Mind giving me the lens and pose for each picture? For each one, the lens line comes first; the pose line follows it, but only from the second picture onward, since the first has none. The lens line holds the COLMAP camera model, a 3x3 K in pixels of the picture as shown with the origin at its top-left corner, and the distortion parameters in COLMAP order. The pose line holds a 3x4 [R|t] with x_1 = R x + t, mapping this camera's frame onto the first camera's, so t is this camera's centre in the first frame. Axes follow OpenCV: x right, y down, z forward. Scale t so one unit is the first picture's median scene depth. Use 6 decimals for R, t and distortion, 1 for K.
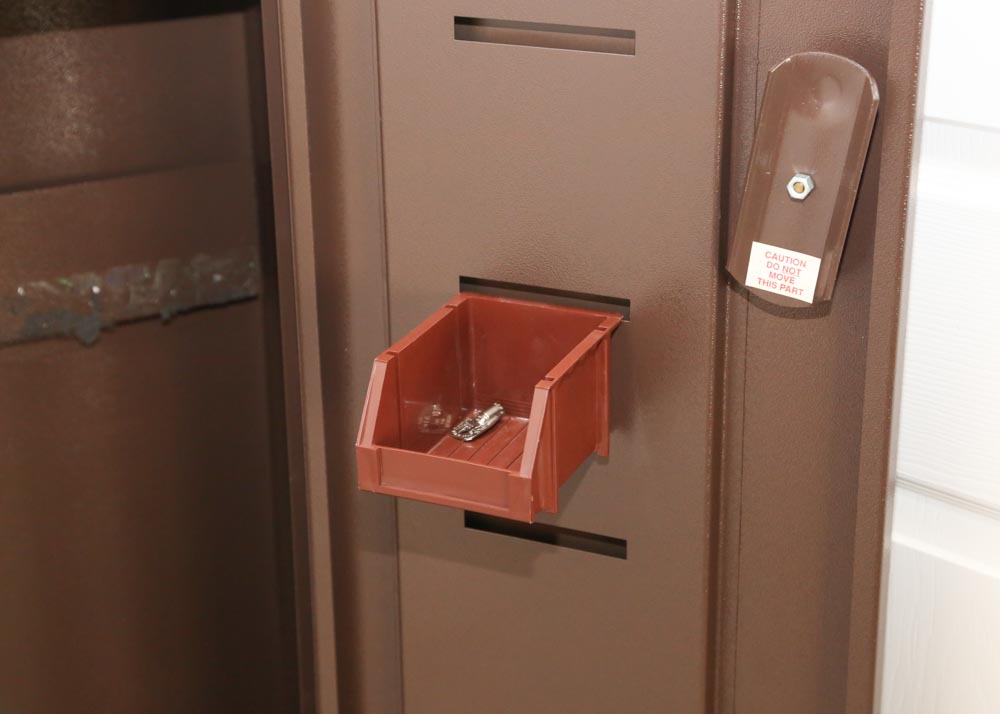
lens RADIAL K [[1718.9, 0, 500.0], [0, 1718.9, 357.0], [0, 0, 1]] dist [0.167575, -0.029040]
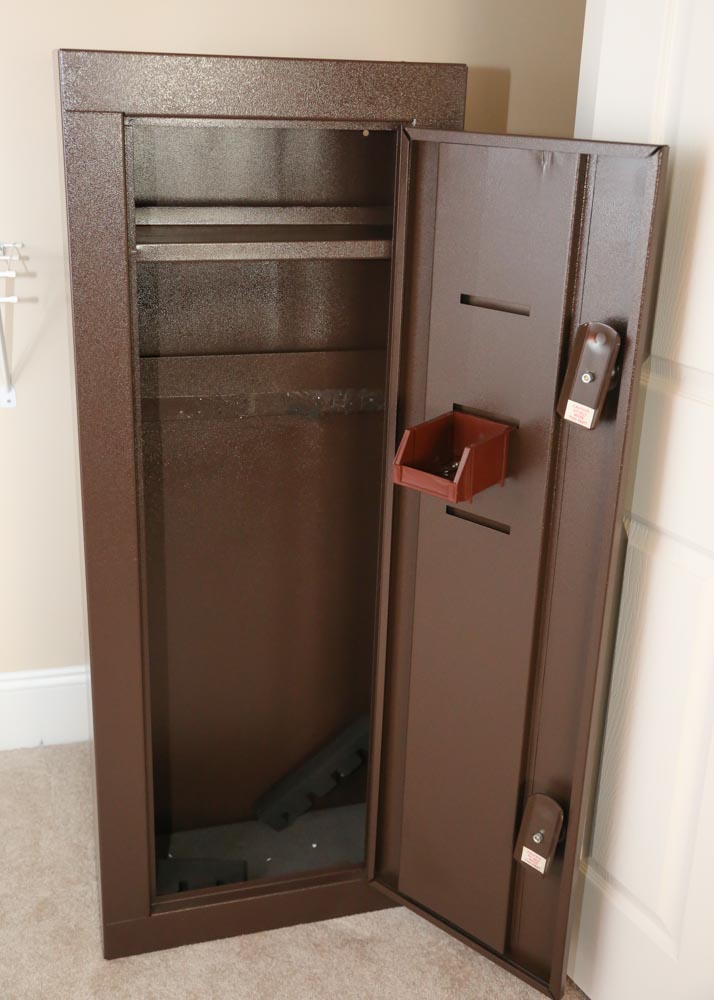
lens RADIAL K [[1188.1, 0, 357.0], [0, 1188.1, 500.0], [0, 0, 1]] dist [0.126432, -0.010574]
pose [[0.949054, 0.137828, -0.283371, 0.342346], [-0.143602, 0.989635, 0.000398, 0.105548], [0.280489, 0.040315, 0.959010, -0.614035]]
